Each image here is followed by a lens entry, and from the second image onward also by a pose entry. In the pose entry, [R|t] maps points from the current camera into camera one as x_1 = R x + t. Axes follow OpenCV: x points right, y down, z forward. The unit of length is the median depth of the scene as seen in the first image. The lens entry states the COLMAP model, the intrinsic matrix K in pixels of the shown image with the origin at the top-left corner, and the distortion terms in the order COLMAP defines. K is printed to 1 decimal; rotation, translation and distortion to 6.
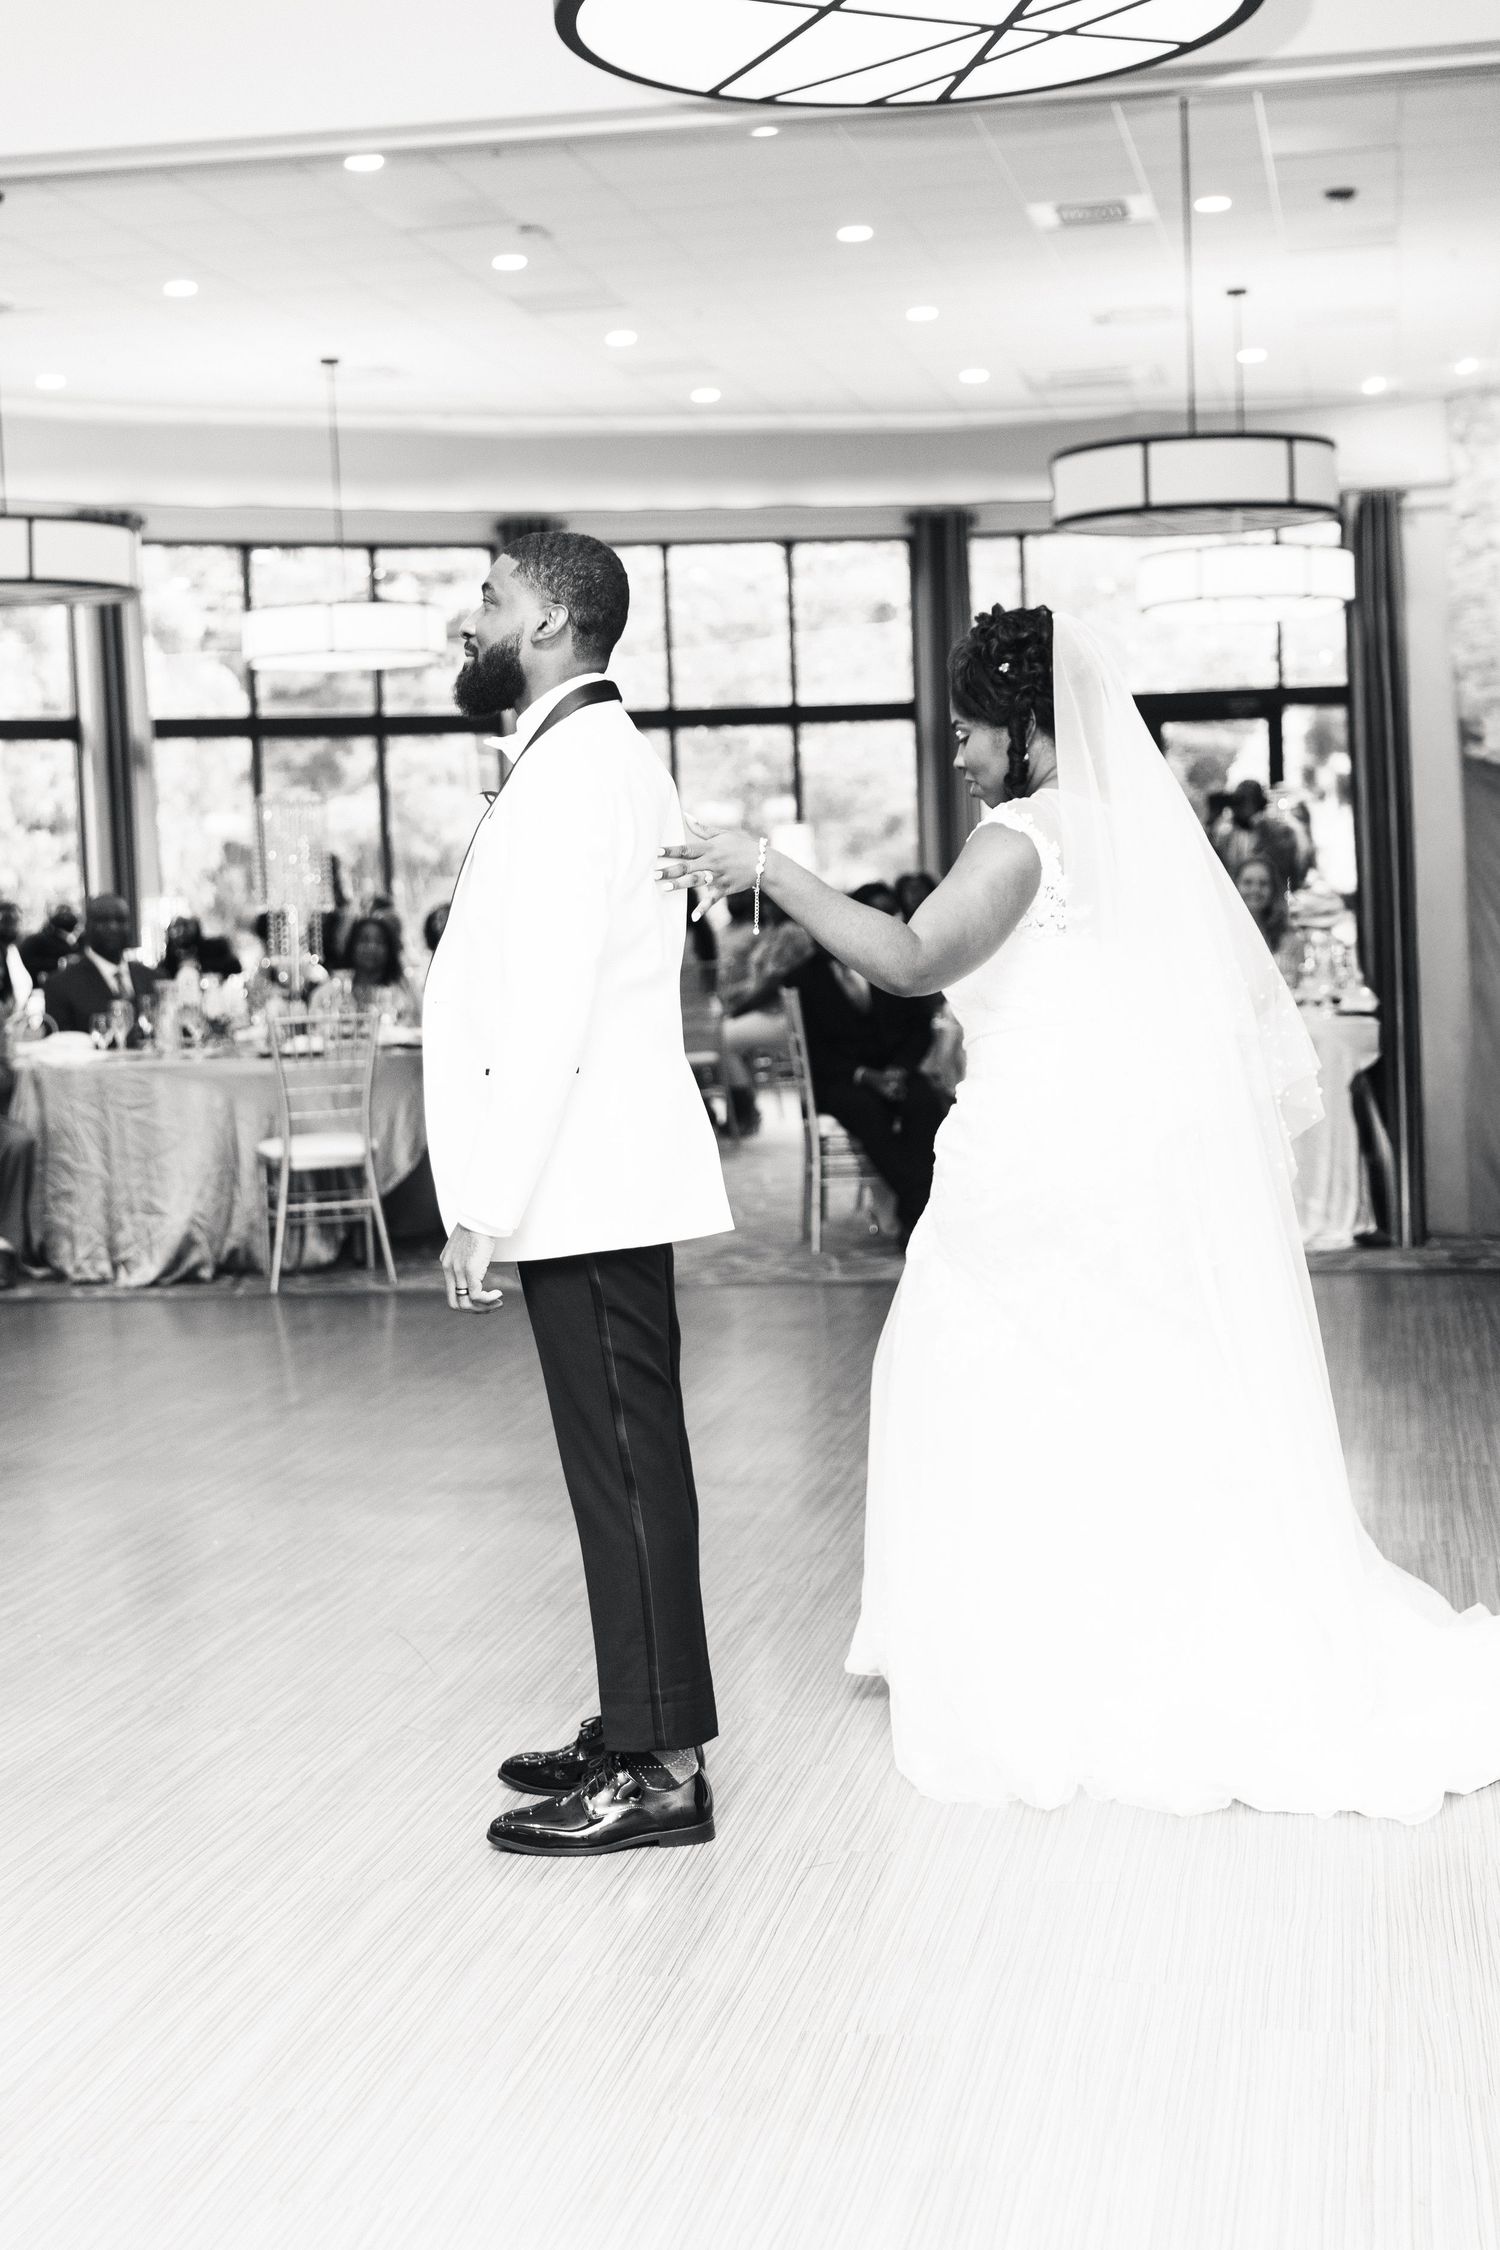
lens RADIAL K [[3112.4, 0, 752.6], [0, 3112.4, 1156.5], [0, 0, 1]] dist [-0.009183, -0.062878]
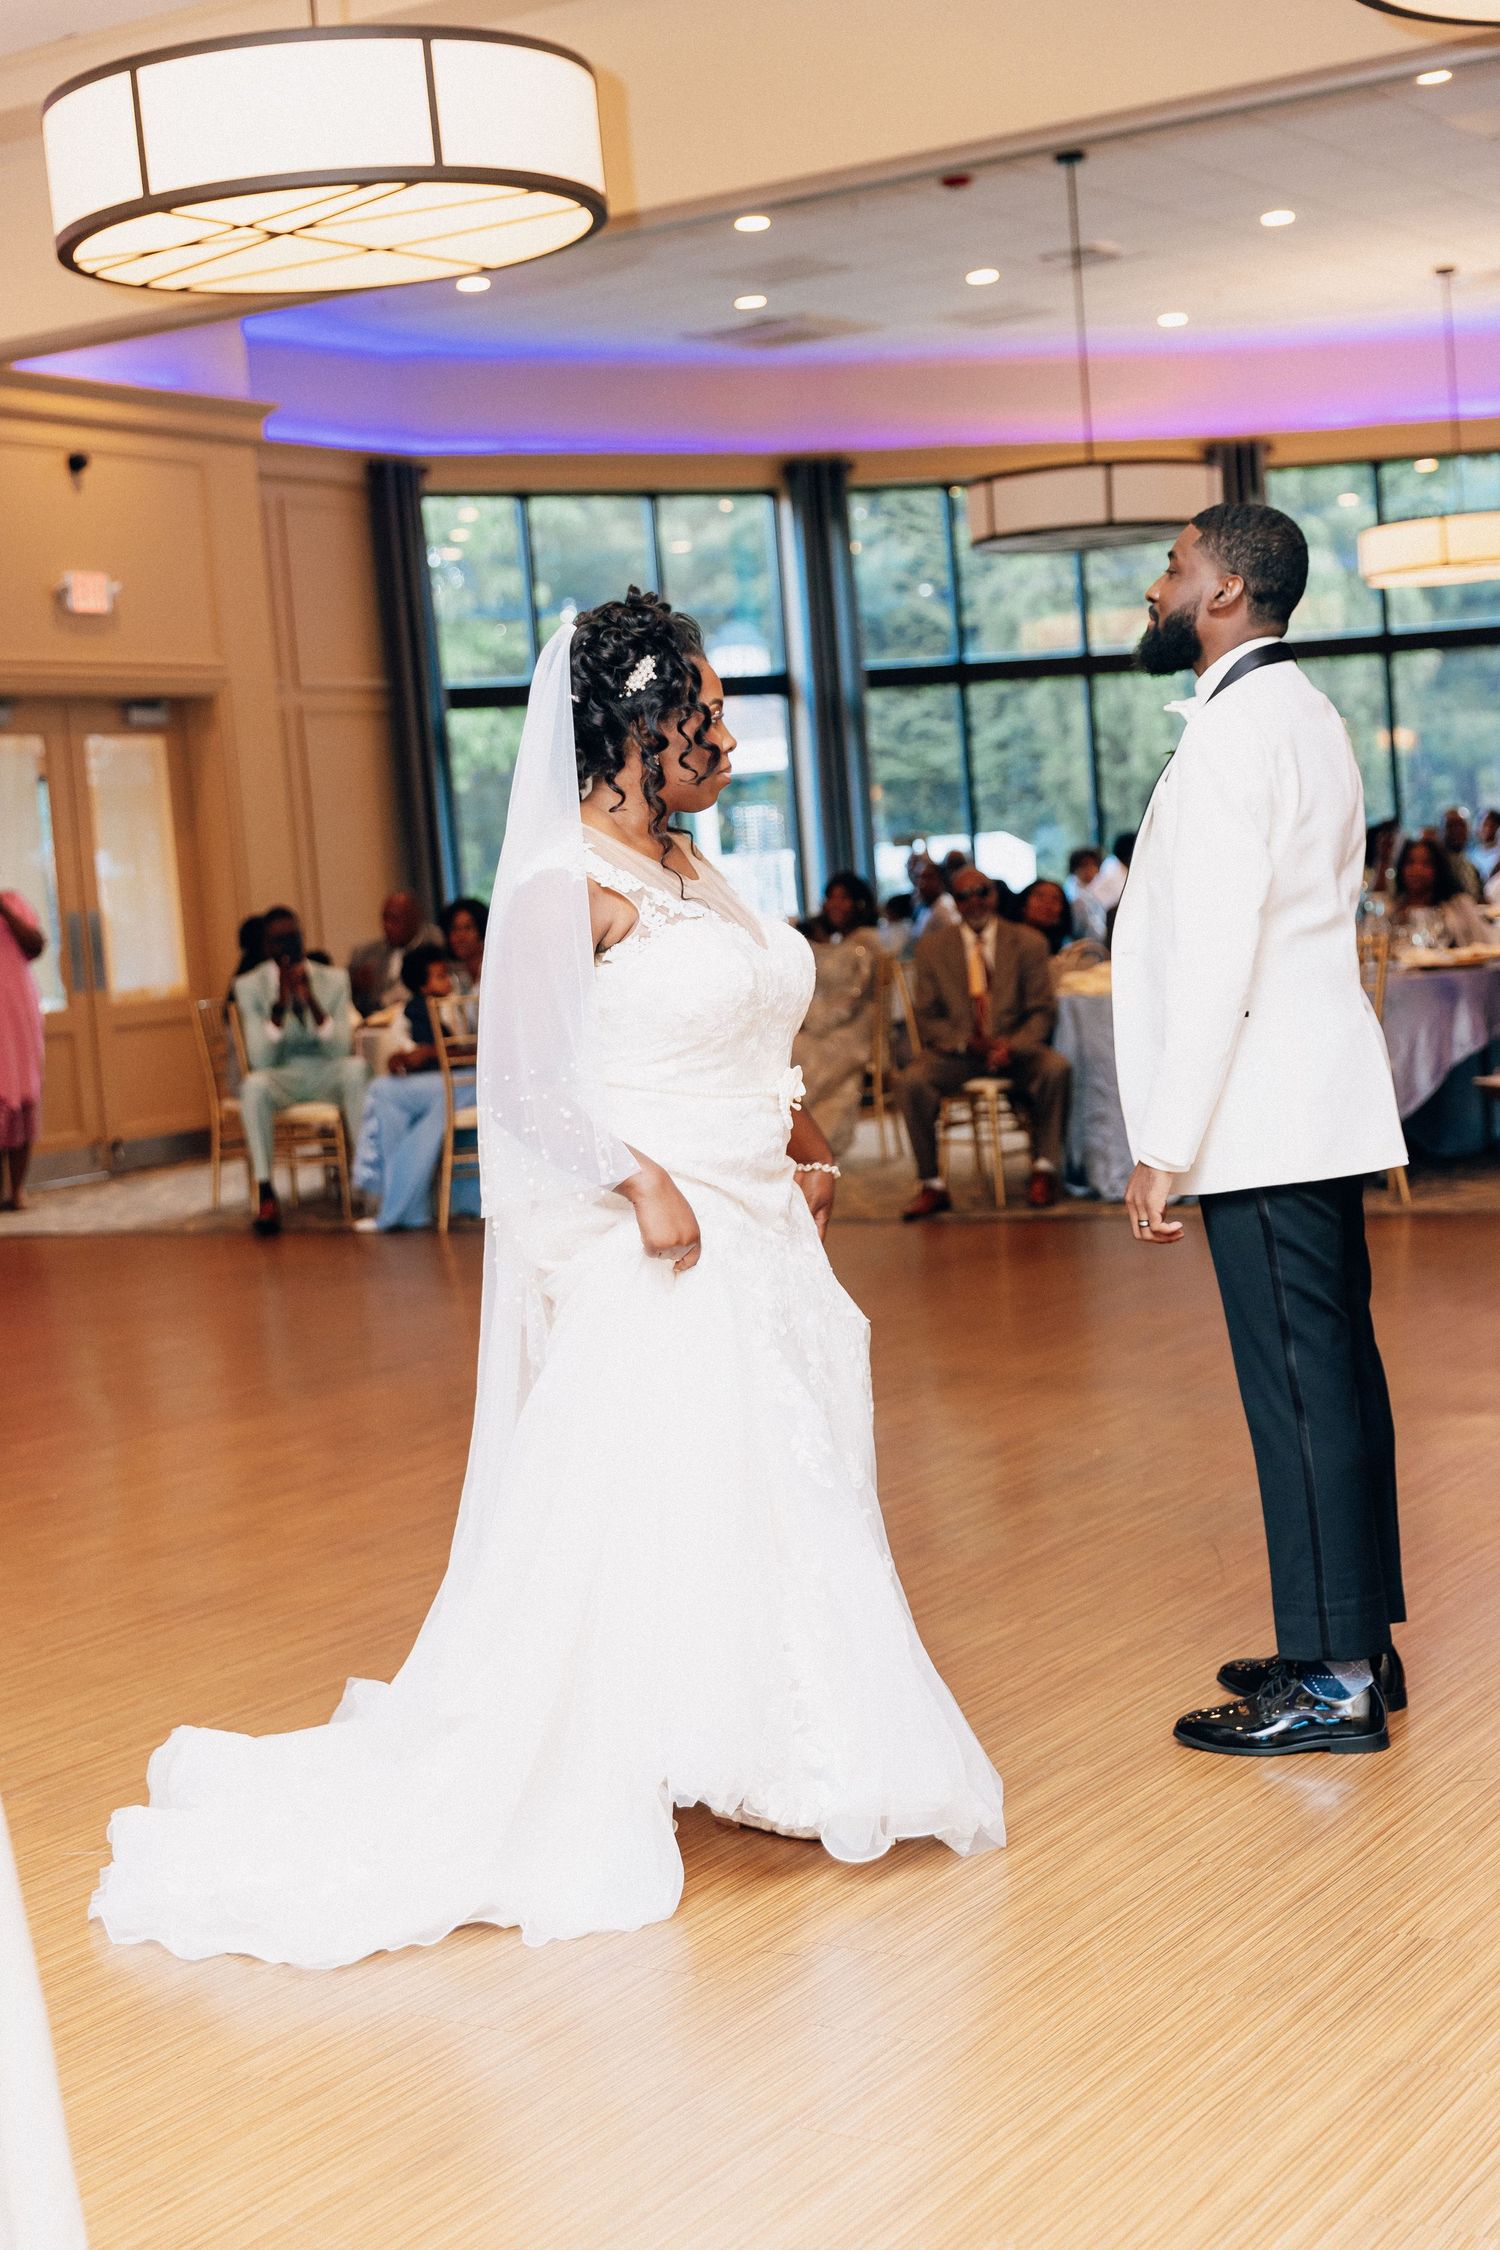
lens RADIAL K [[3101.2, 0, 750.0], [0, 3101.2, 1125.0], [0, 0, 1]] dist [0.015669, -0.089424]
pose [[0.928411, -0.001862, -0.371551, 0.175803], [0.008346, 0.999840, 0.015843, -0.008429], [0.371462, -0.017809, 0.928277, -0.042279]]
